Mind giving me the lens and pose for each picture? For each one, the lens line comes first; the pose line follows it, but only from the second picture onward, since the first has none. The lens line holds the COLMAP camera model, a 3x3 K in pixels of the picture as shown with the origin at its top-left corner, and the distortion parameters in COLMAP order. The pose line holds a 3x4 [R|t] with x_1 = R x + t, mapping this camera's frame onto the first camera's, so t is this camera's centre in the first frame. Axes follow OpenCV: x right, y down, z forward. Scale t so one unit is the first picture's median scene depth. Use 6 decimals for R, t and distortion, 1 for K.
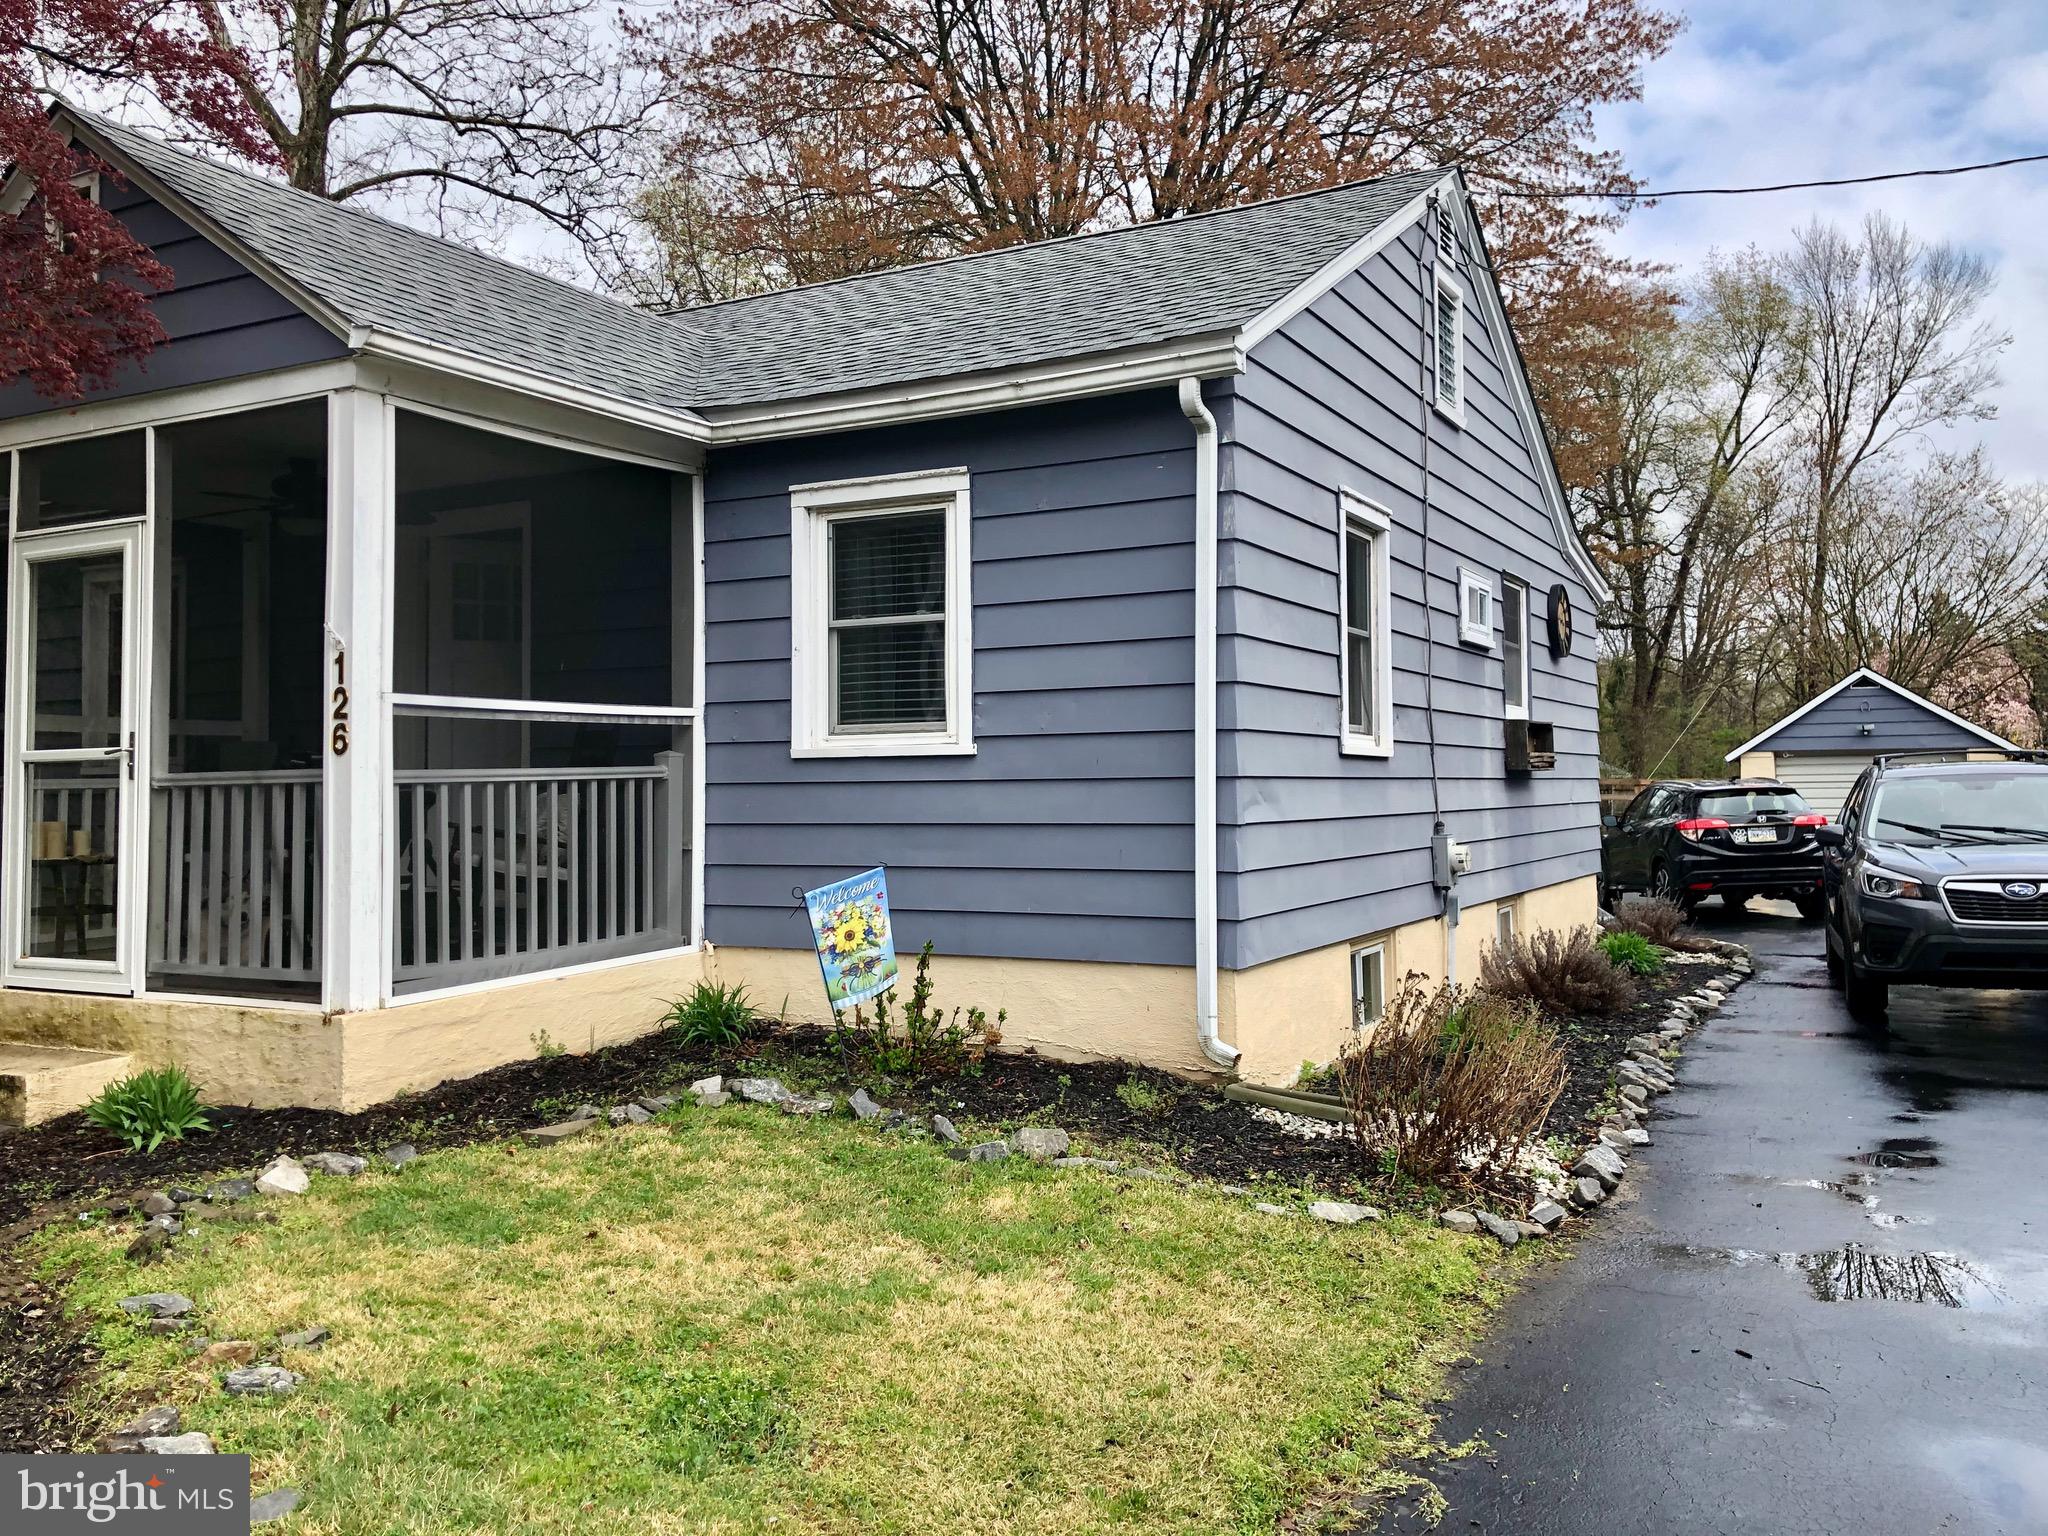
lens RADIAL K [[1670.0, 0, 1034.3], [0, 1670.0, 762.1], [0, 0, 1]] dist [0.033804, -0.011392]
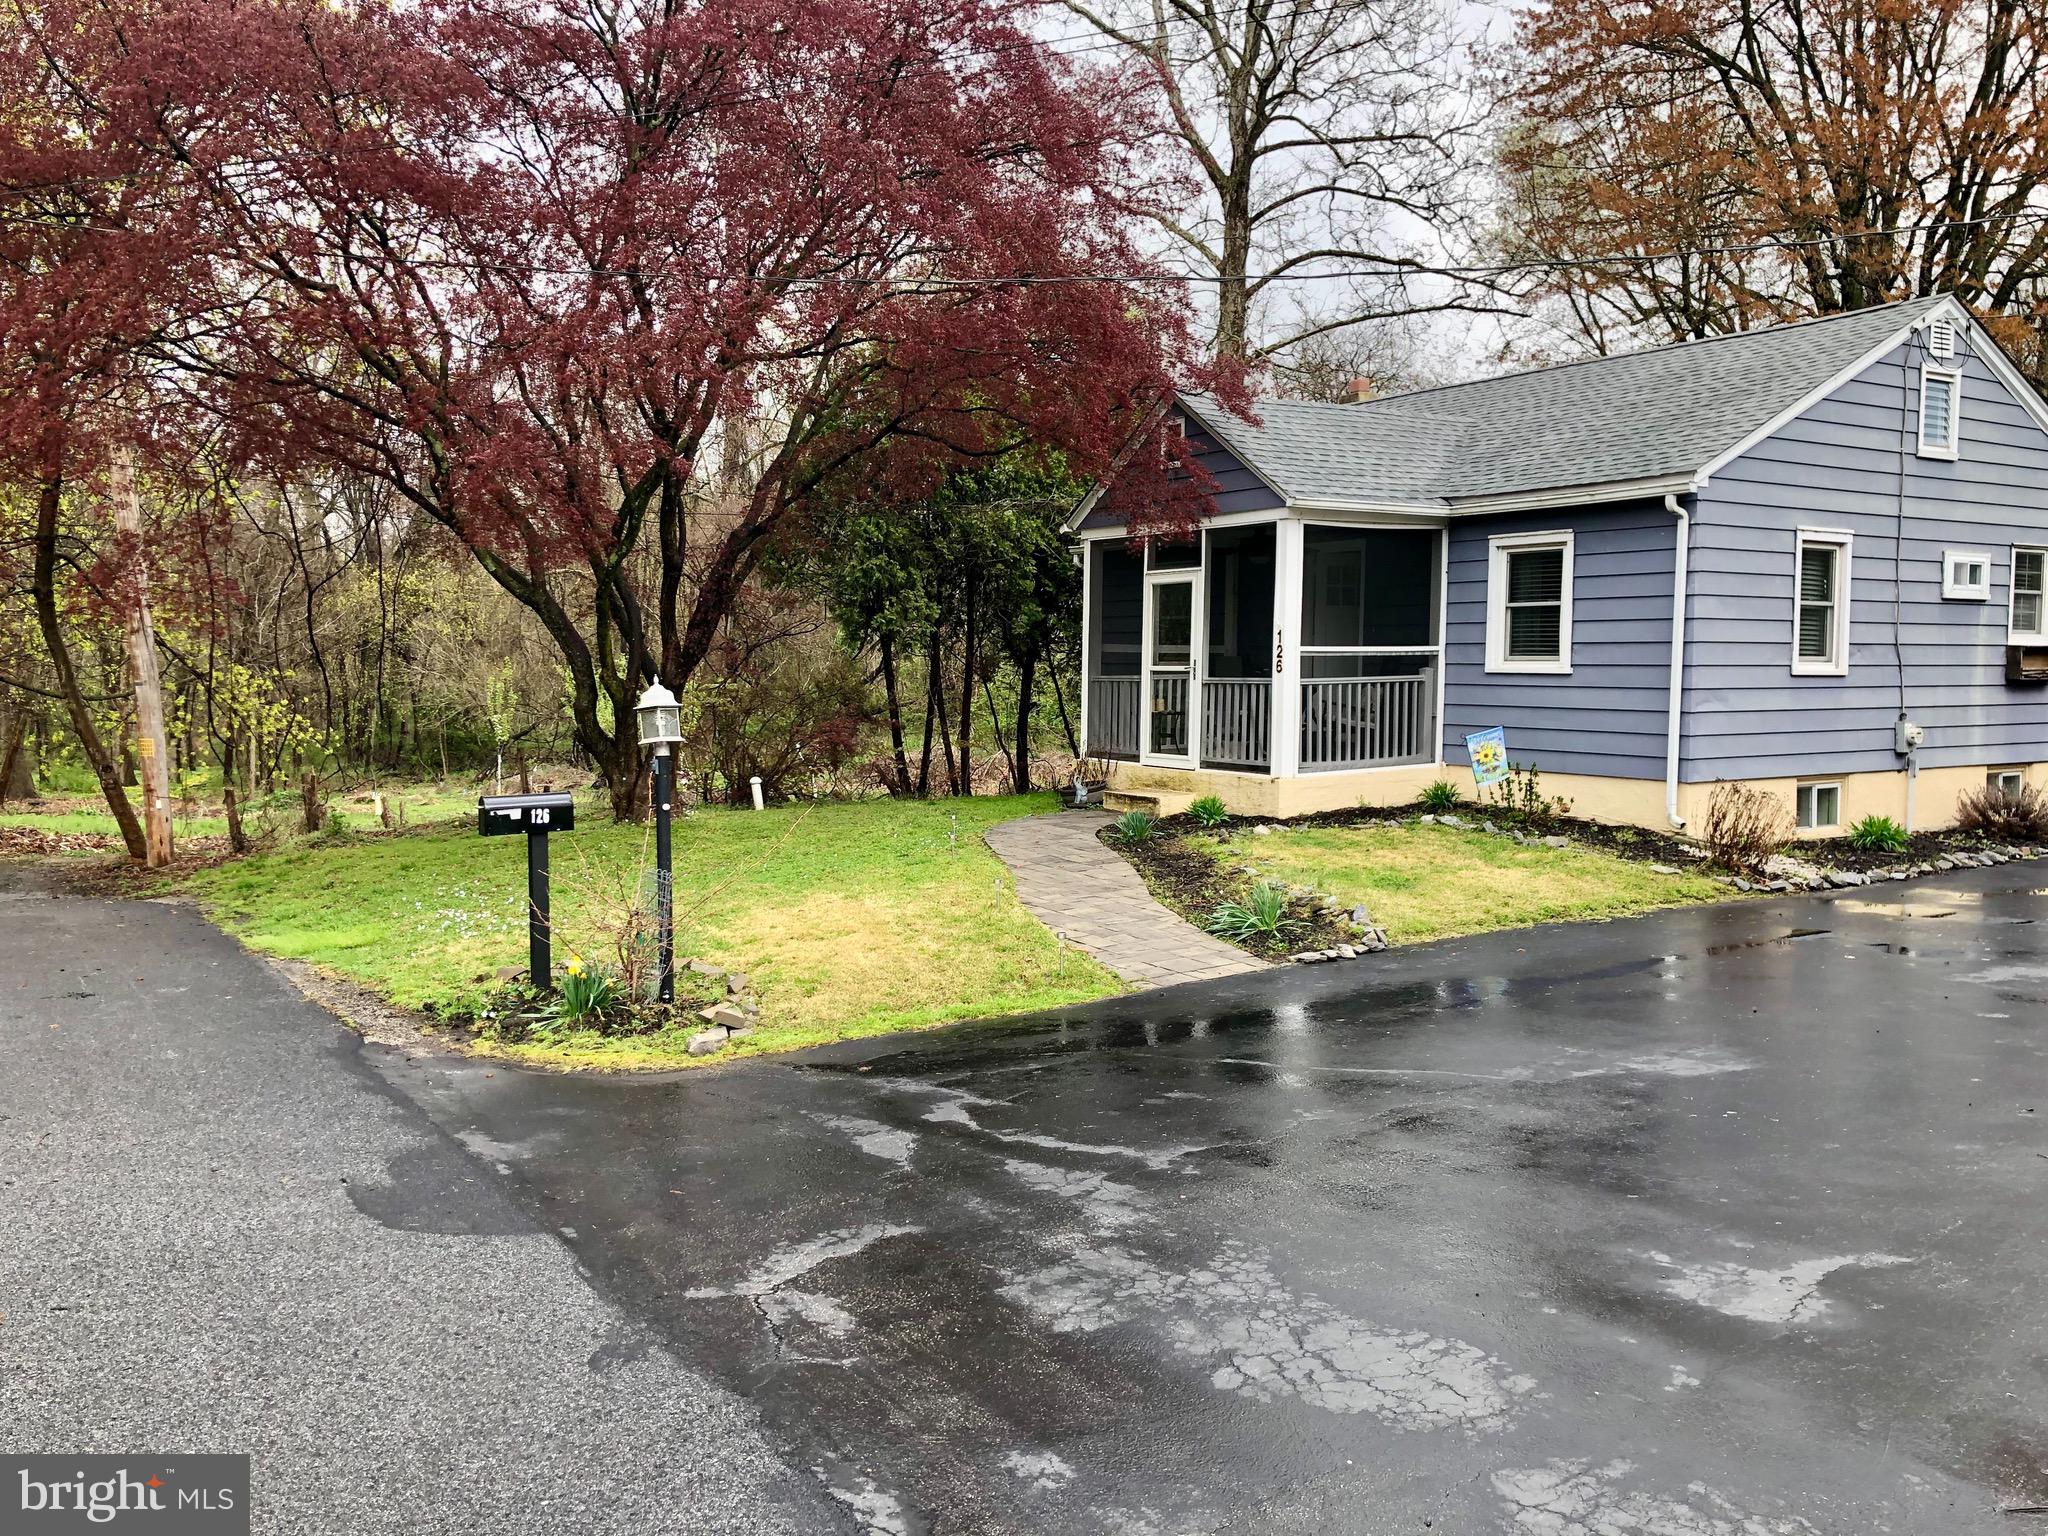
lens RADIAL K [[1670.0, 0, 1034.3], [0, 1670.0, 762.1], [0, 0, 1]] dist [0.033804, -0.011392]
pose [[0.873312, 0.043457, -0.485220, 0.372041], [-0.003970, 0.996615, 0.082114, -0.059428], [0.487146, -0.069785, 0.870528, -1.052032]]
